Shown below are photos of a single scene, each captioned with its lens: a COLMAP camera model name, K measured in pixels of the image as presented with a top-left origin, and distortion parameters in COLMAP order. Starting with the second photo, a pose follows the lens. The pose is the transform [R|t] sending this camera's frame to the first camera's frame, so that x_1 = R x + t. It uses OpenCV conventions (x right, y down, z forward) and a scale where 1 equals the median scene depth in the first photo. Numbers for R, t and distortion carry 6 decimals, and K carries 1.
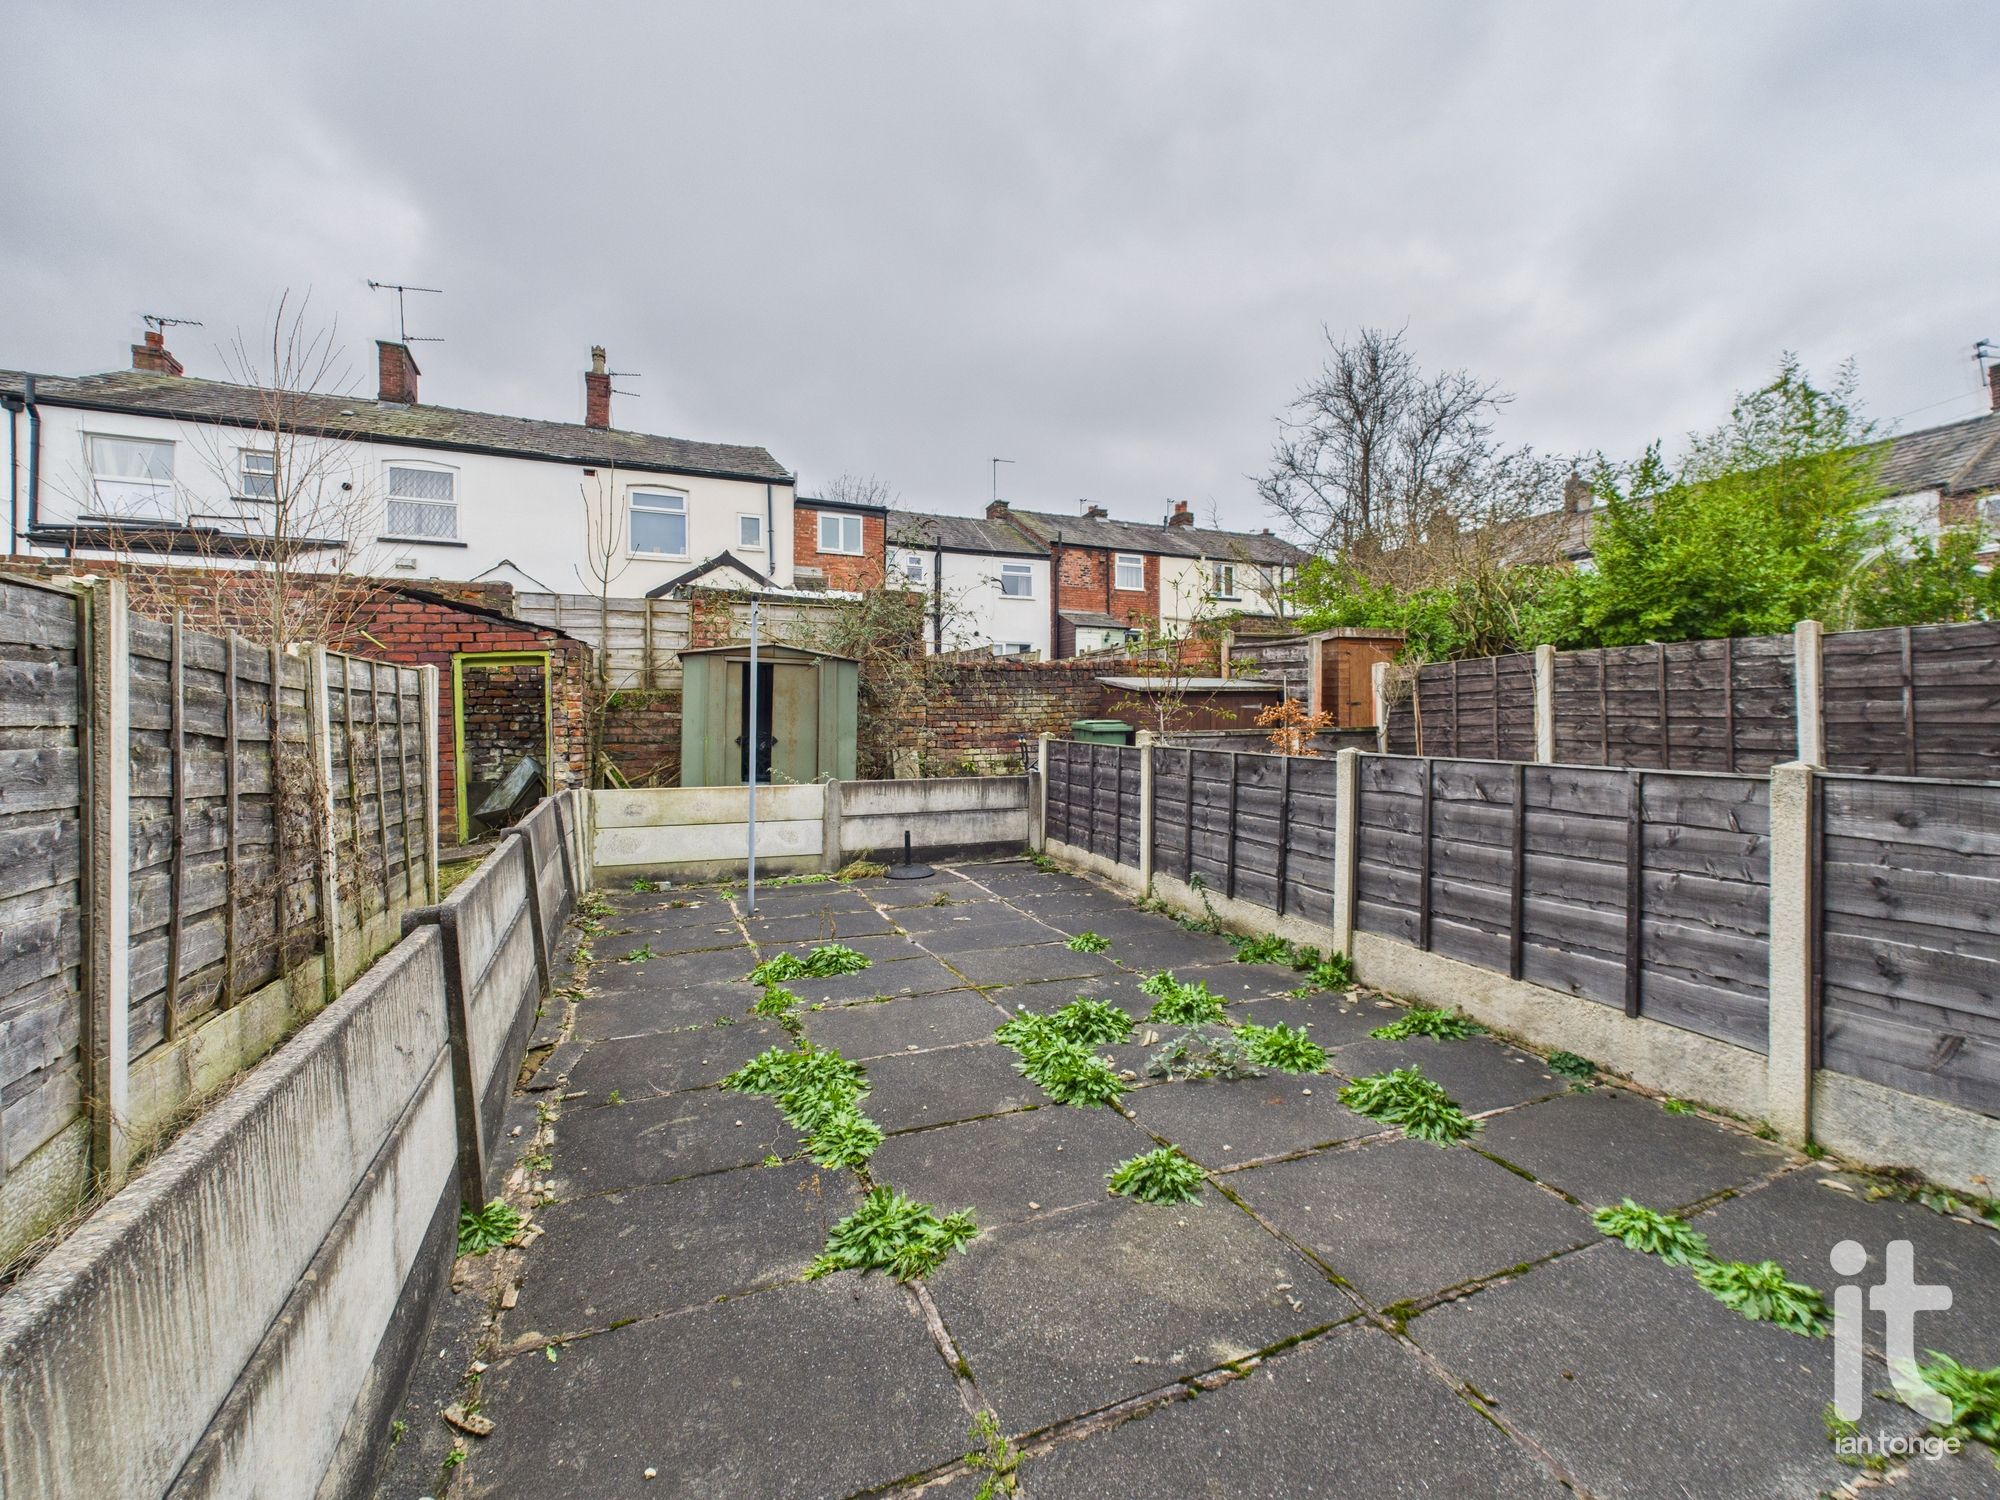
lens RADIAL K [[841.6, 0, 993.8], [0, 841.6, 695.0], [0, 0, 1]] dist [0.000684, -0.000602]
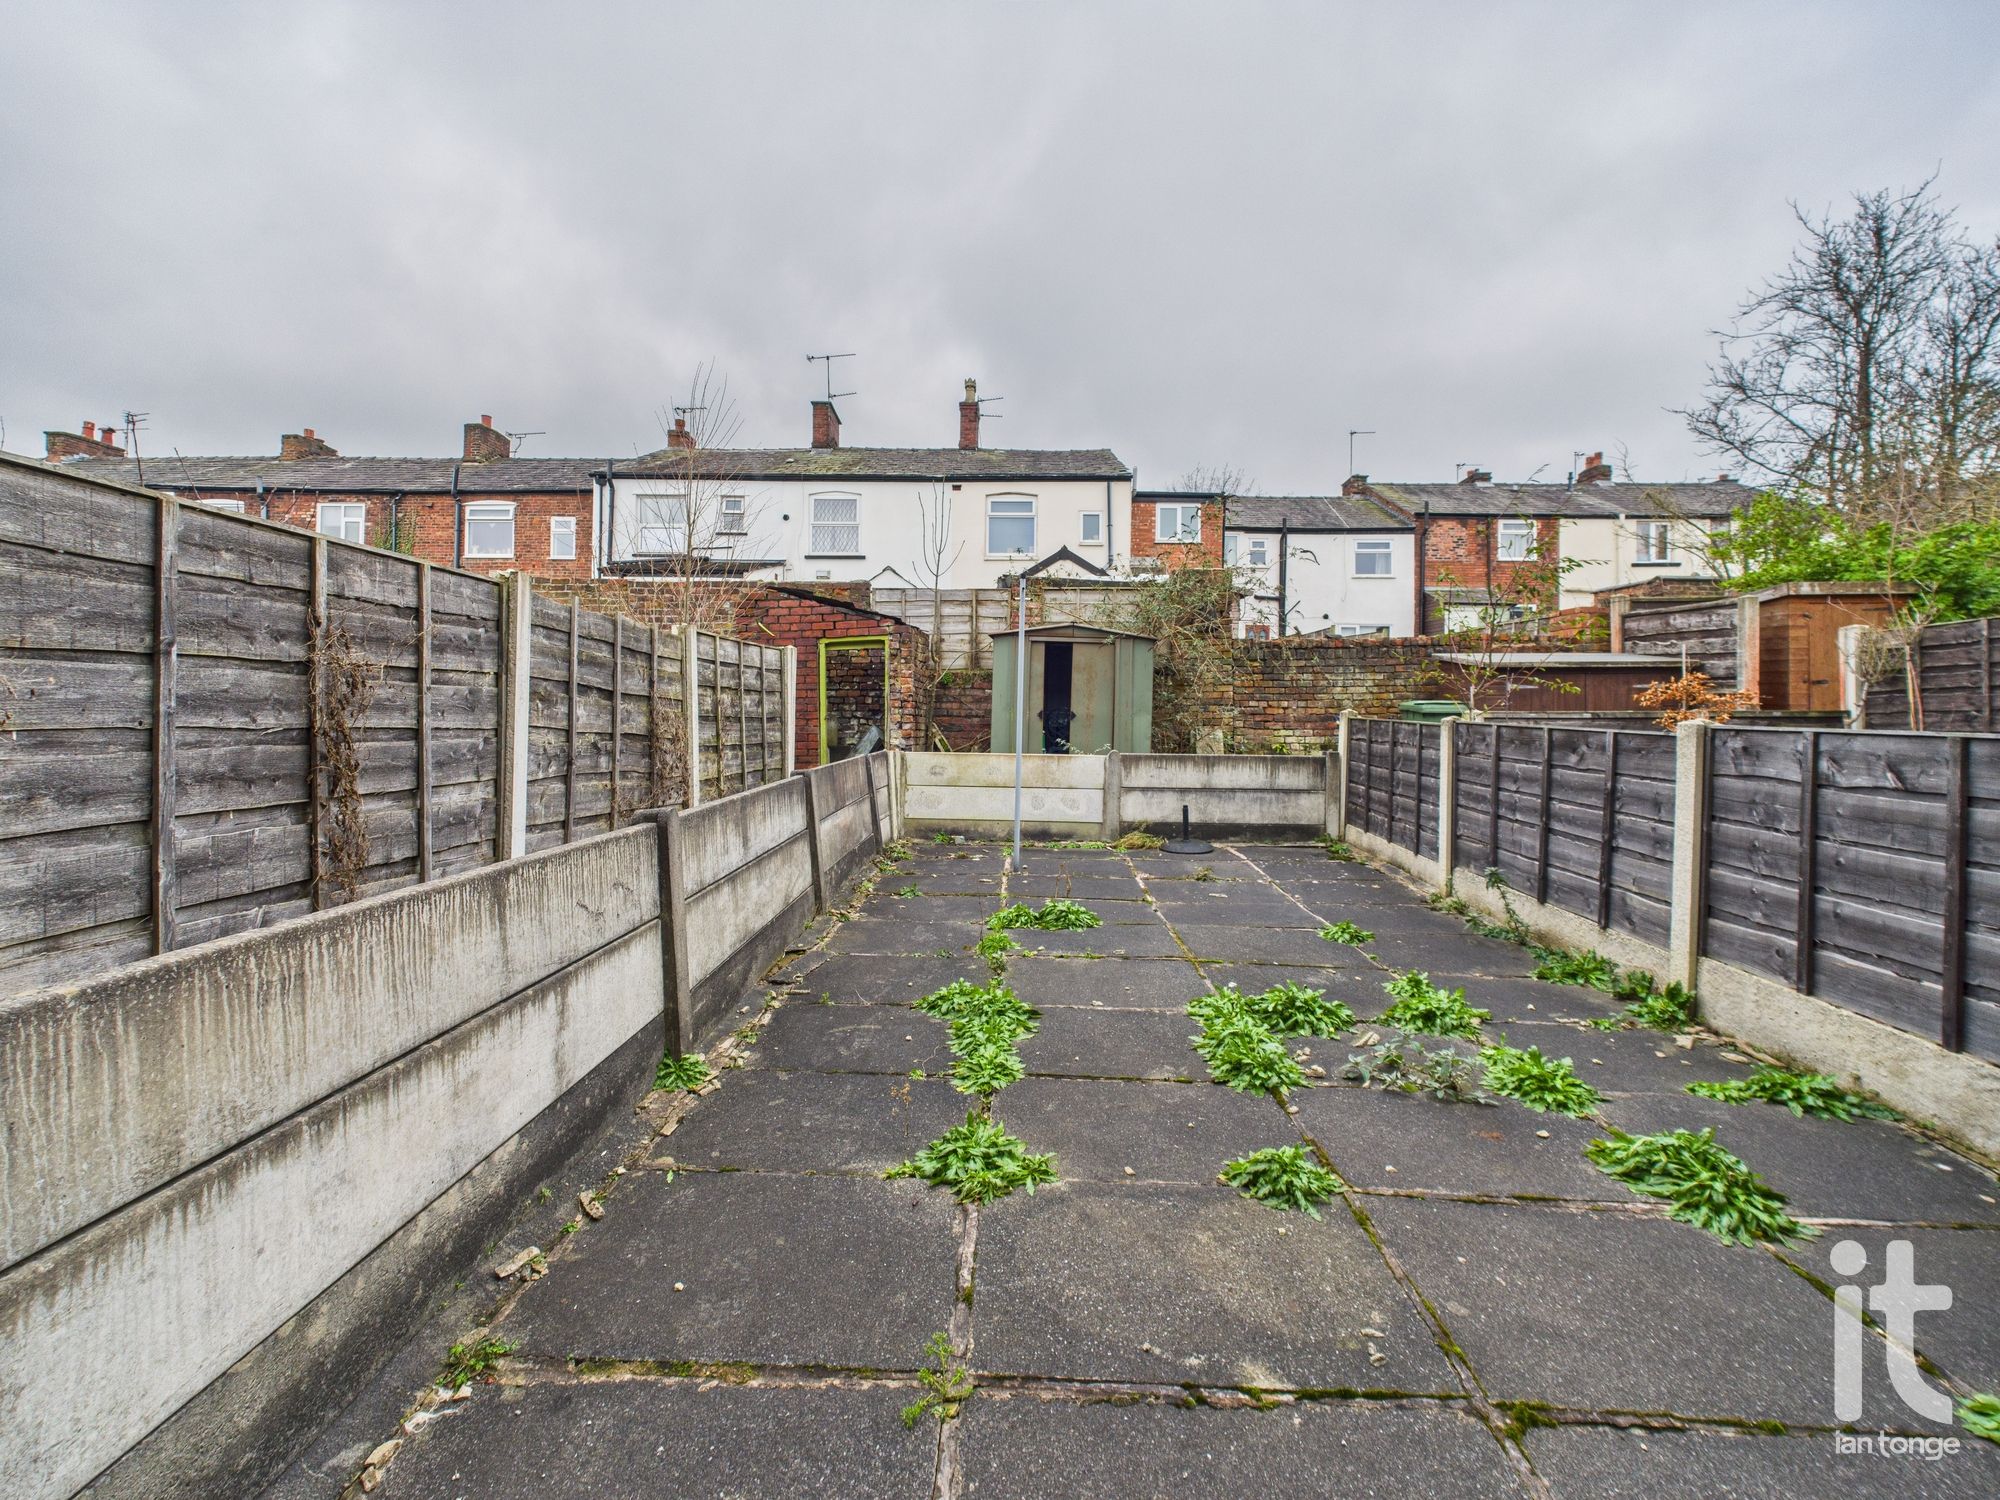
lens RADIAL K [[814.3, 0, 987.2], [0, 814.3, 671.9], [0, 0, 1]] dist [-0.000885, 0.000274]
pose [[0.906504, -0.006103, -0.422154, 0.115877], [-0.000607, 0.999876, -0.015757, 0.024881], [0.422197, 0.014540, 0.906387, 0.039192]]
